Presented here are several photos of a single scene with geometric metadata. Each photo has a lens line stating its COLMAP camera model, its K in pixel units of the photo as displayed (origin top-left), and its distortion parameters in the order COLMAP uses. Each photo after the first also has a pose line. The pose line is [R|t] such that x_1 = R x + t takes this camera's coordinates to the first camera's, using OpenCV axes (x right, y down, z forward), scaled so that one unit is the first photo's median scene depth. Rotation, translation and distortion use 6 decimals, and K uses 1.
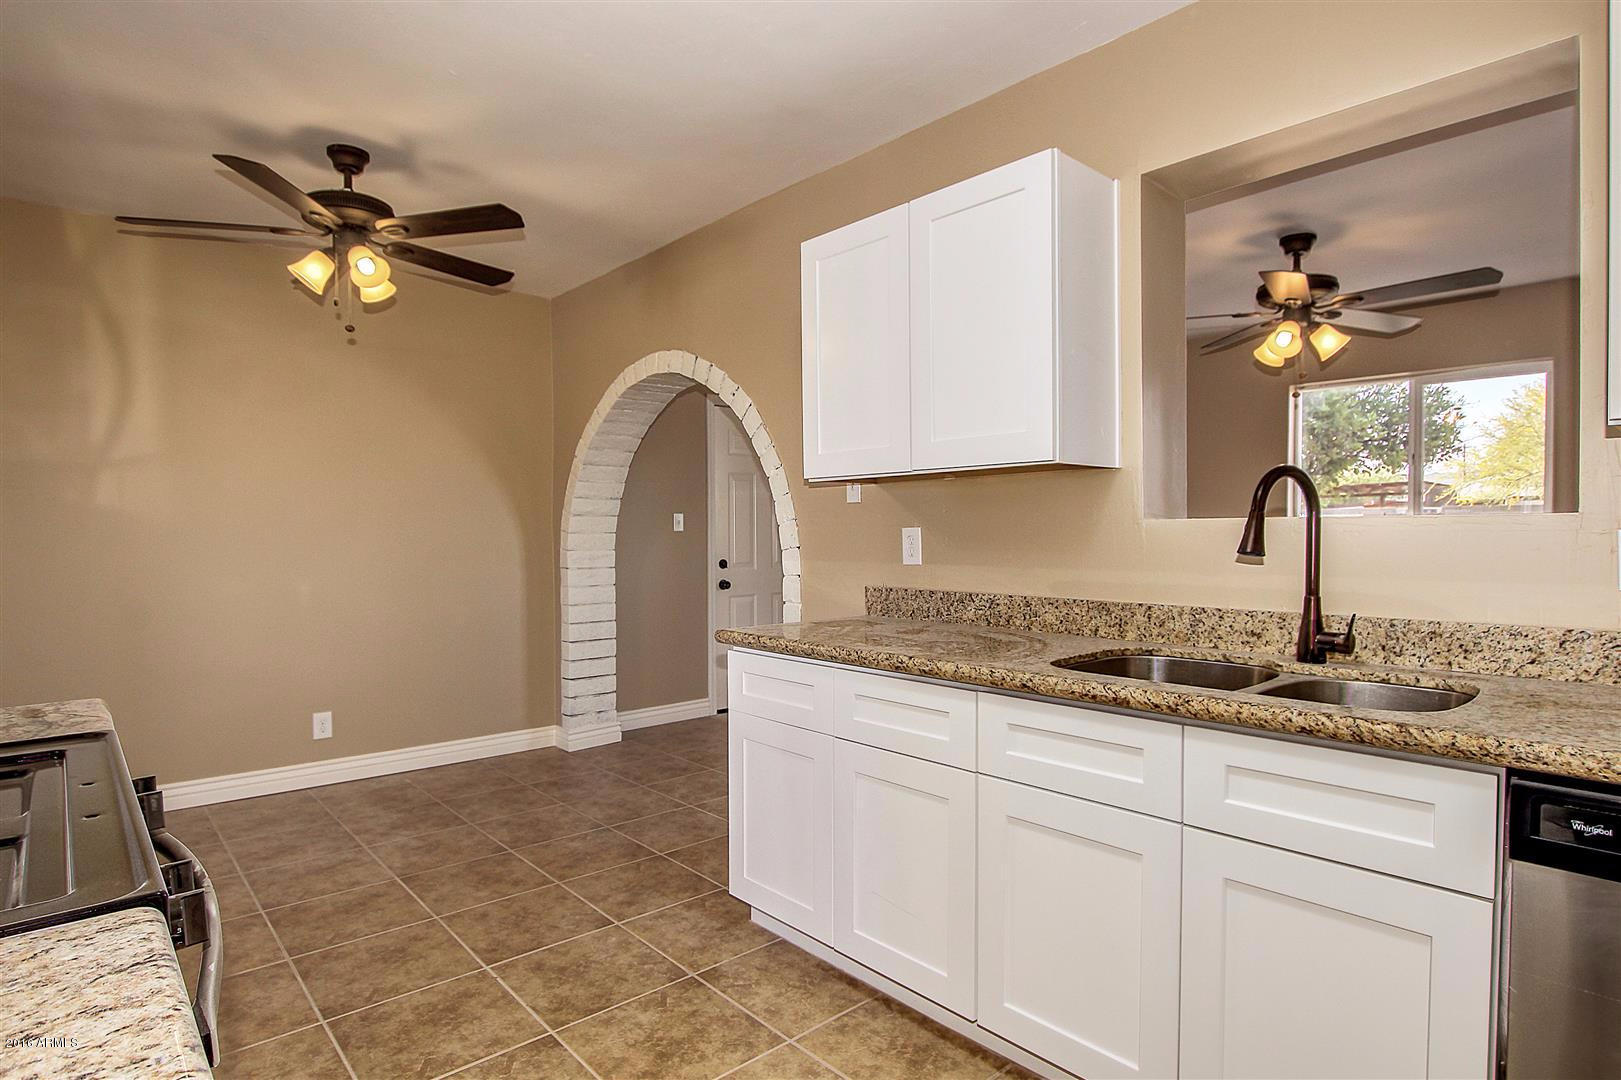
lens RADIAL K [[855.8, 0, 810.2], [0, 855.8, 536.1], [0, 0, 1]] dist [-0.022201, 0.000277]
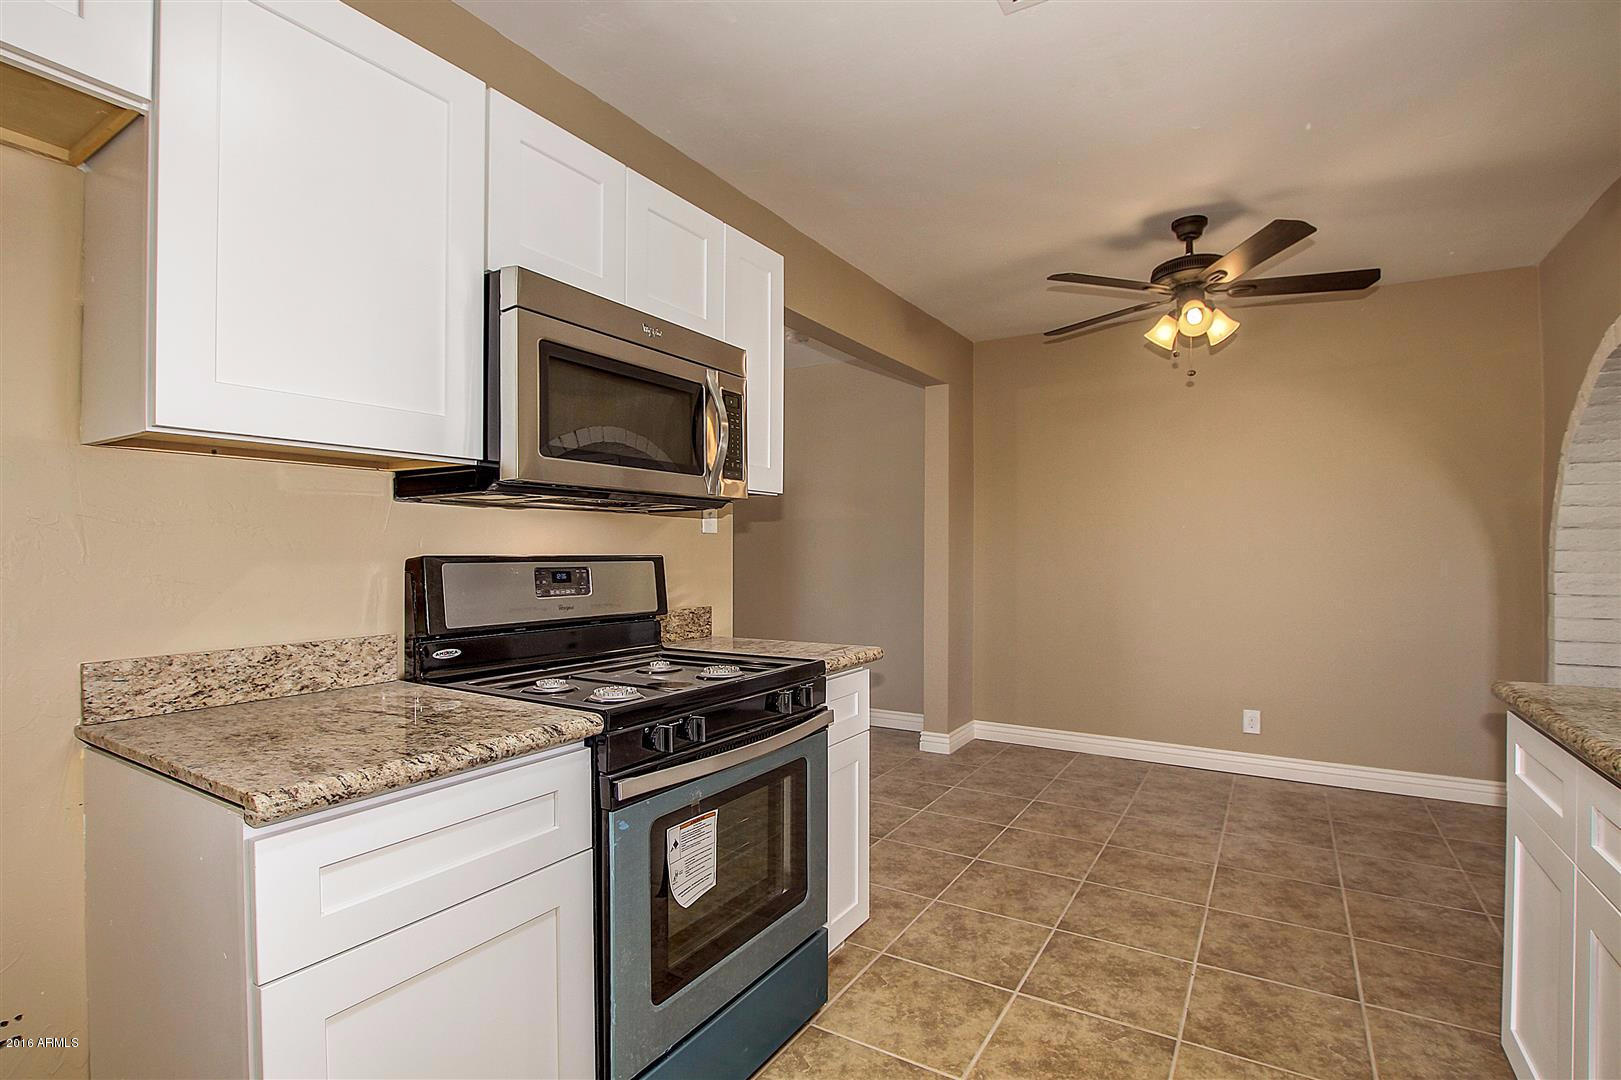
lens RADIAL K [[762.4, 0, 810.2], [0, 762.4, 549.1], [0, 0, 1]] dist [-0.023868, -0.000368]
pose [[0.285722, 0.000528, -0.958312, 0.299455], [-0.003618, 0.999993, -0.000527, -0.003720], [0.958306, 0.003618, 0.285722, 0.214597]]
